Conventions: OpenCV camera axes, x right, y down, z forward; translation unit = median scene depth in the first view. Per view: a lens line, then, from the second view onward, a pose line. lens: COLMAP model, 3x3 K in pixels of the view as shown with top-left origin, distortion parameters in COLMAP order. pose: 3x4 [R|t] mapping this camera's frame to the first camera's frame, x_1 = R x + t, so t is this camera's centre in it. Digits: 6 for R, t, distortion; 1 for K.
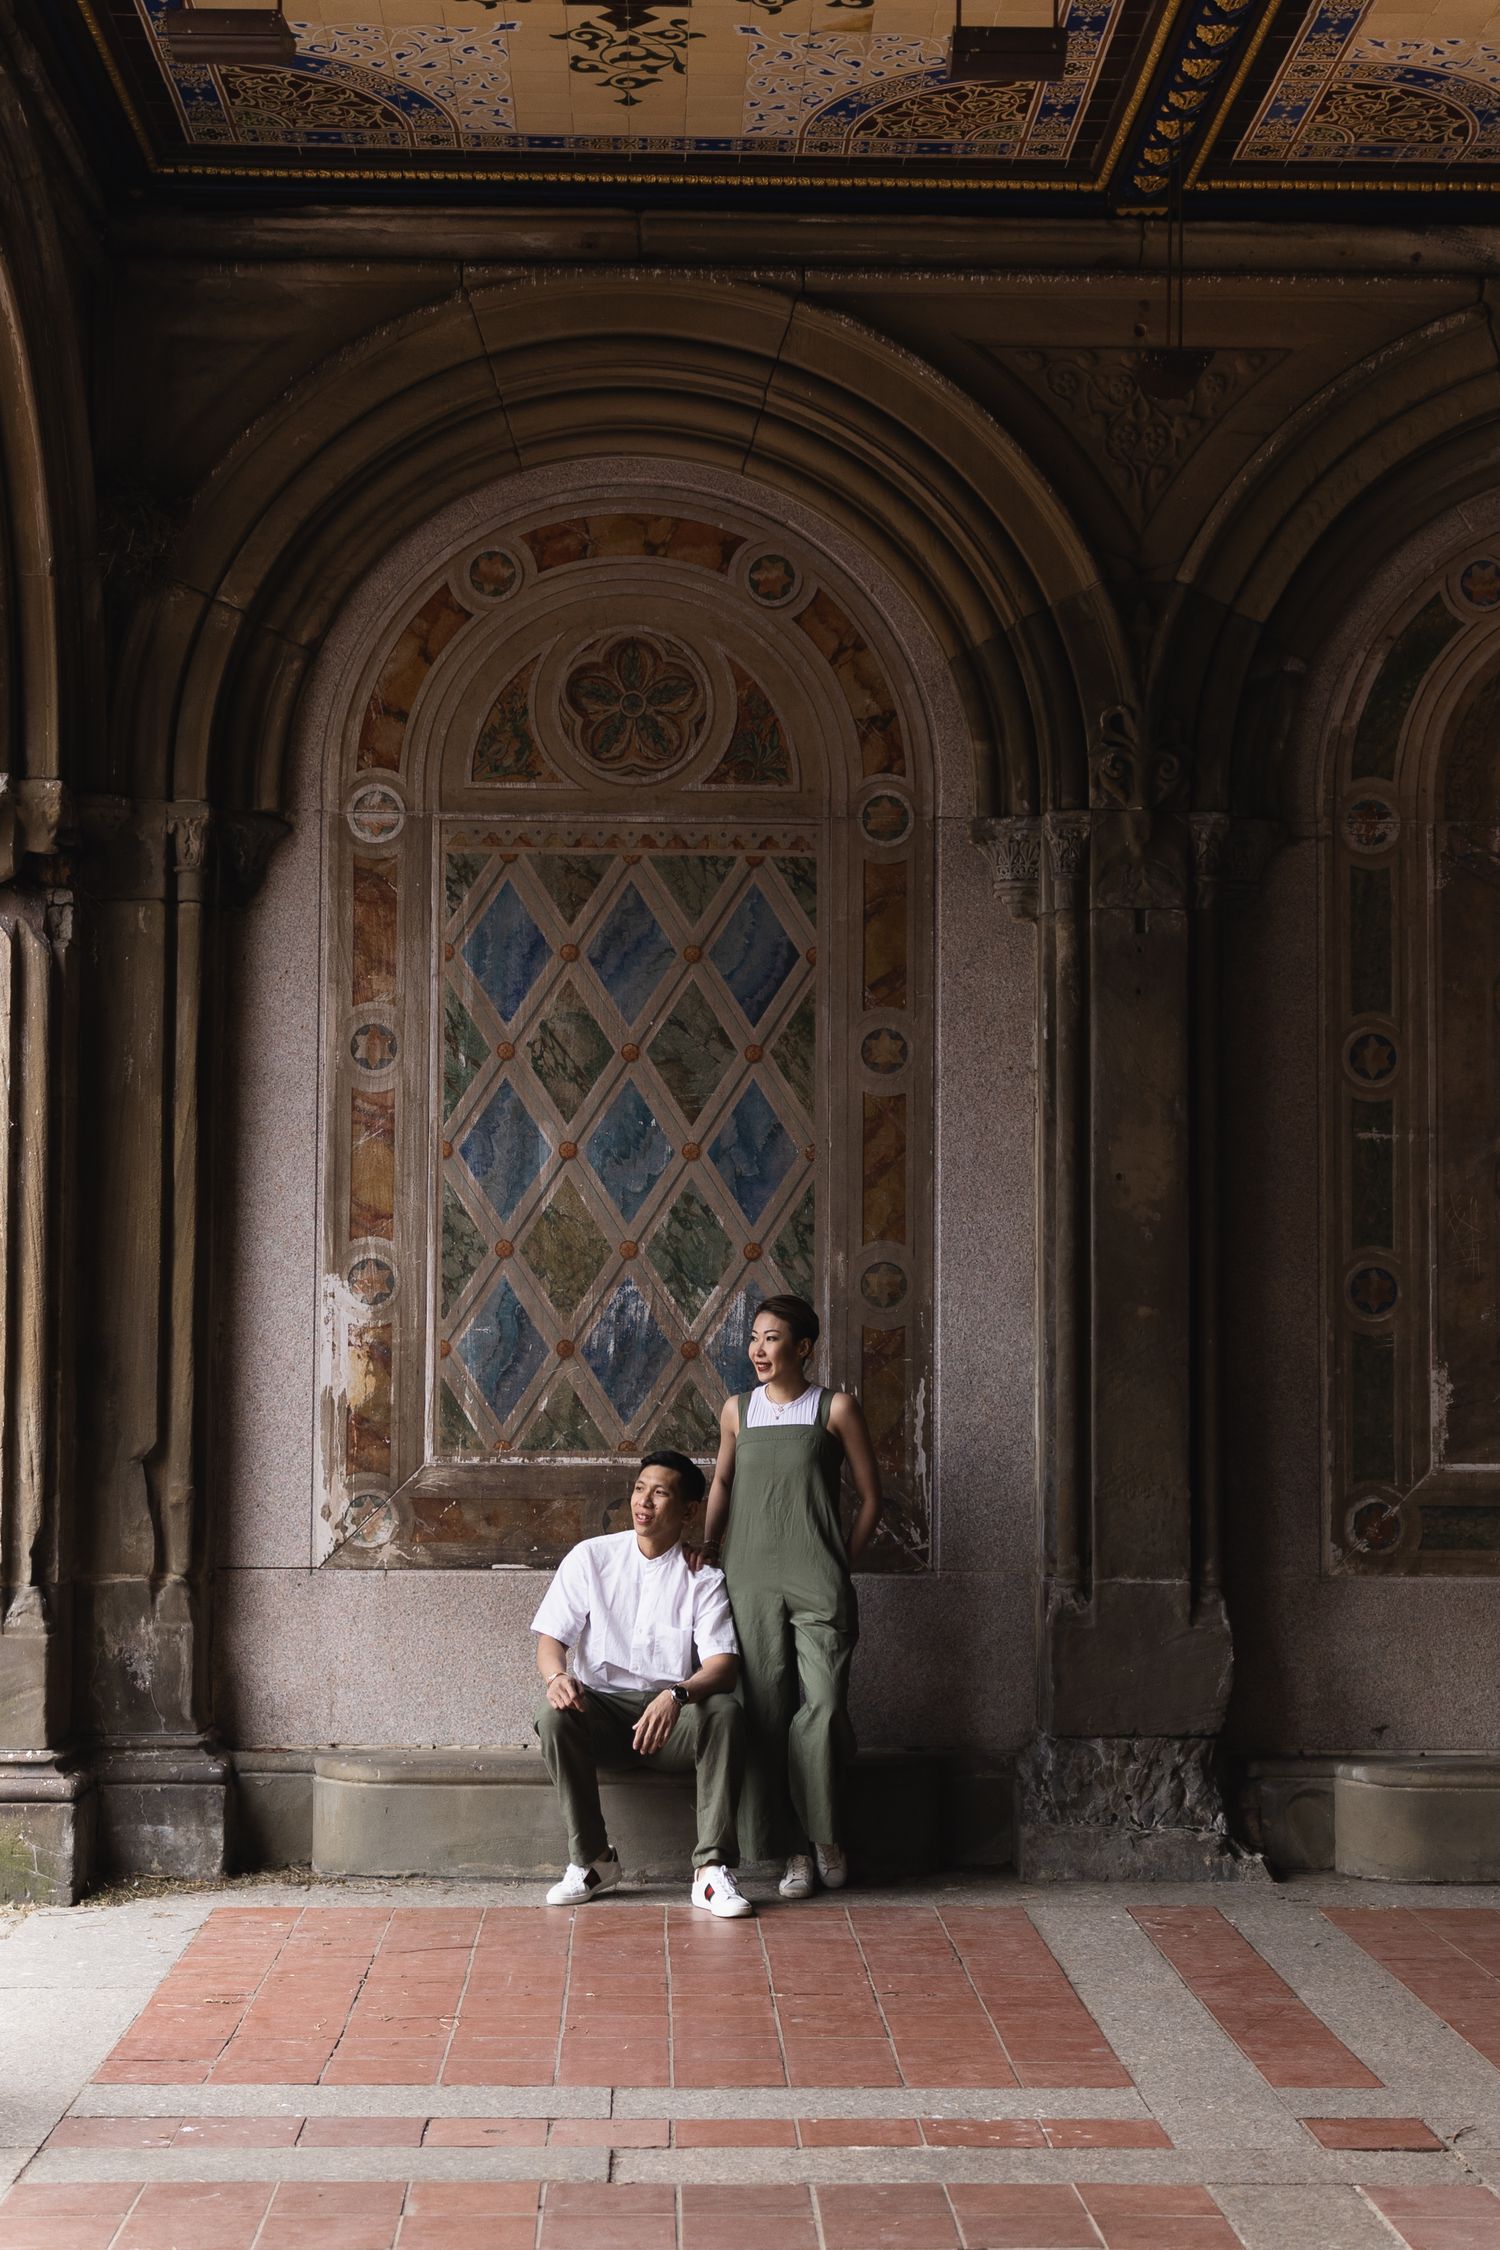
lens RADIAL K [[3226.0, 0, 751.2], [0, 3226.0, 1166.0], [0, 0, 1]] dist [0.039081, 0.015882]
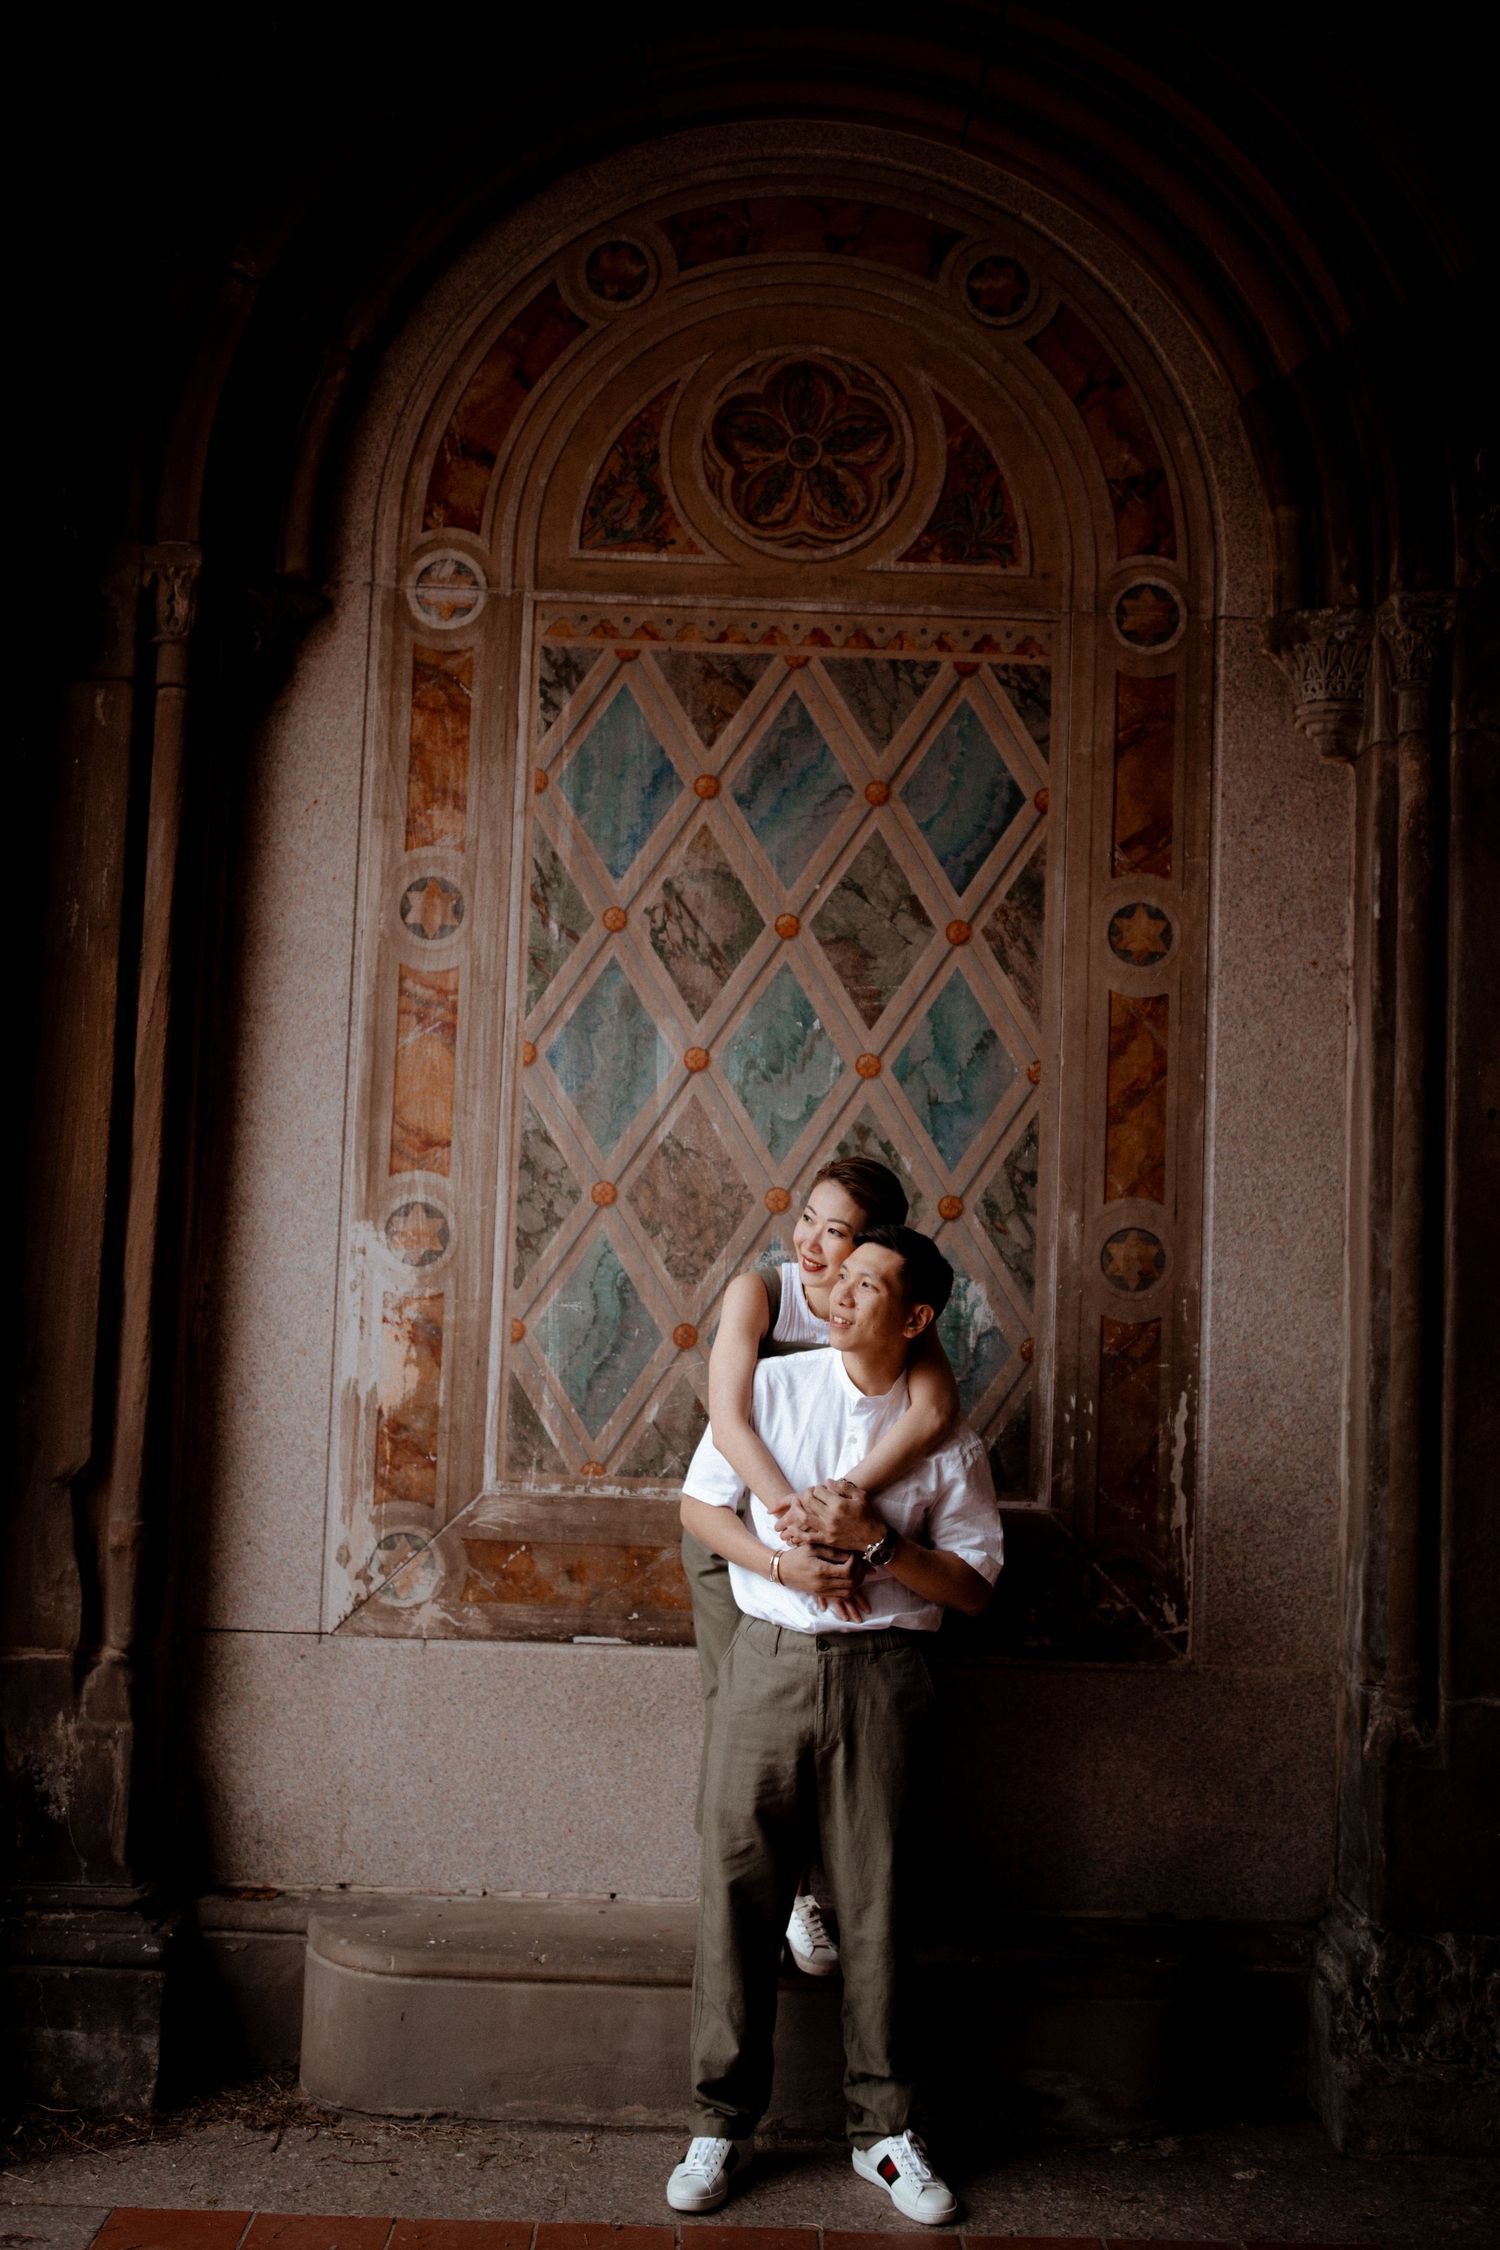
lens RADIAL K [[2179.8, 0, 759.2], [0, 2179.8, 1137.3], [0, 0, 1]] dist [-0.000751, 0.010200]
pose [[0.999356, 0.028418, -0.021926, -0.031801], [-0.028717, 0.999497, -0.013450, 0.018636], [0.021533, 0.014071, 0.999669, 0.515218]]
